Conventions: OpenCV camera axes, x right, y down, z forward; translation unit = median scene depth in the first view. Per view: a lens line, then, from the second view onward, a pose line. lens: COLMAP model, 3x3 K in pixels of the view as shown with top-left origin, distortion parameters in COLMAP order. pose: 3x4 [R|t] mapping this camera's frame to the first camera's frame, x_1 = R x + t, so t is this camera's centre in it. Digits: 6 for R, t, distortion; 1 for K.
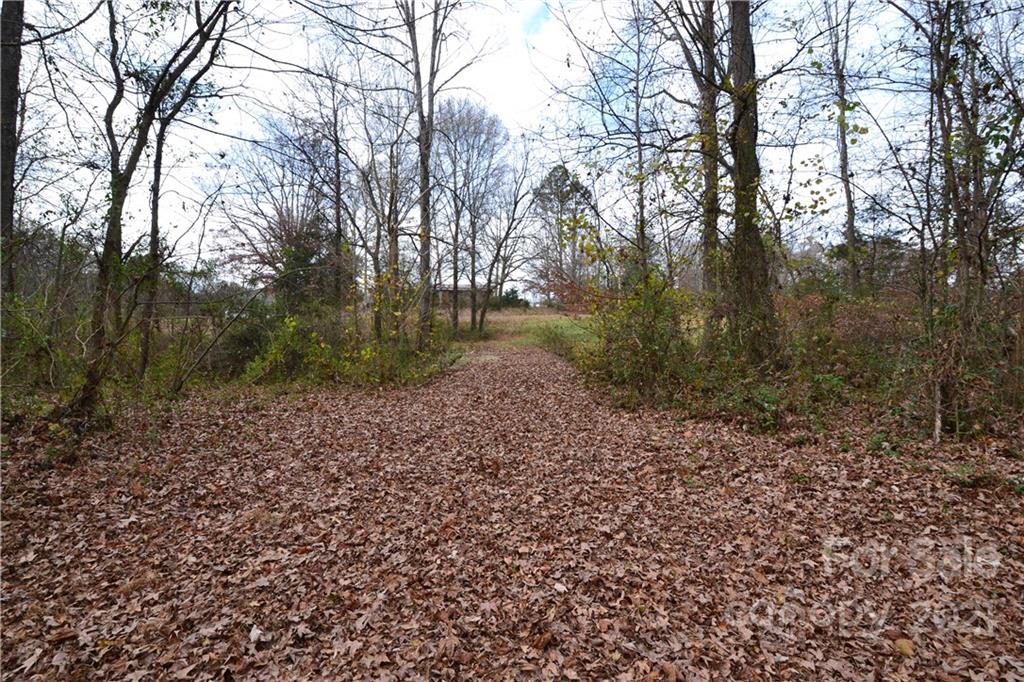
lens RADIAL K [[447.6, 0, 507.5], [0, 447.6, 340.9], [0, 0, 1]] dist [-0.021758, -0.000116]
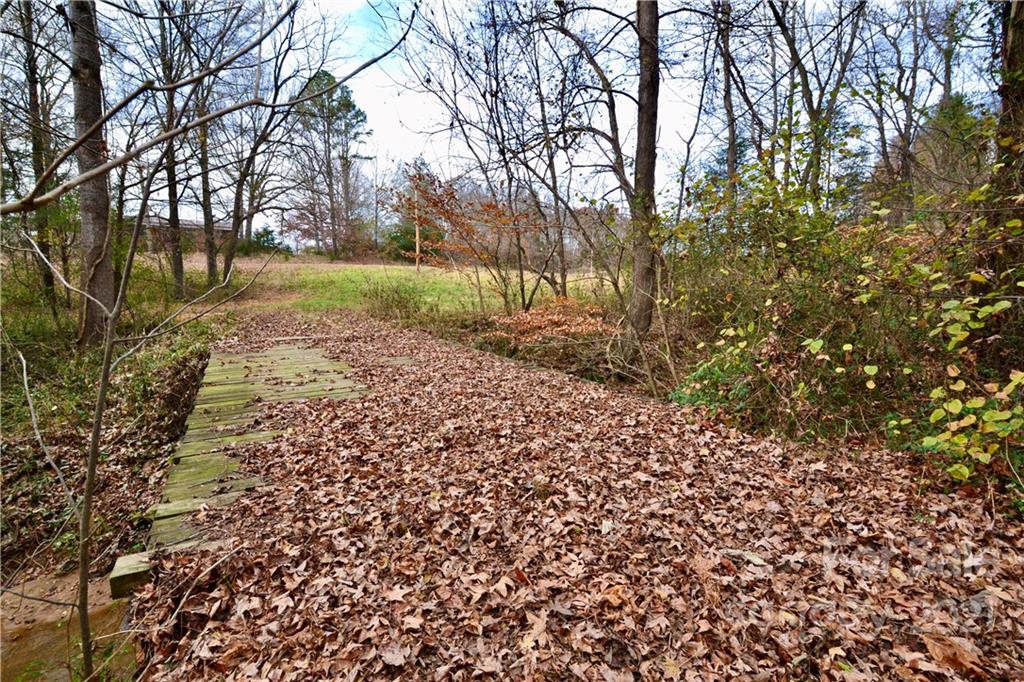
lens RADIAL K [[447.6, 0, 507.5], [0, 447.6, 340.9], [0, 0, 1]] dist [-0.021758, -0.000116]
pose [[0.867026, -0.066067, 0.493863, -0.023130], [0.014763, 0.994141, 0.107075, -0.004199], [-0.498044, -0.085545, 0.862922, 0.181122]]
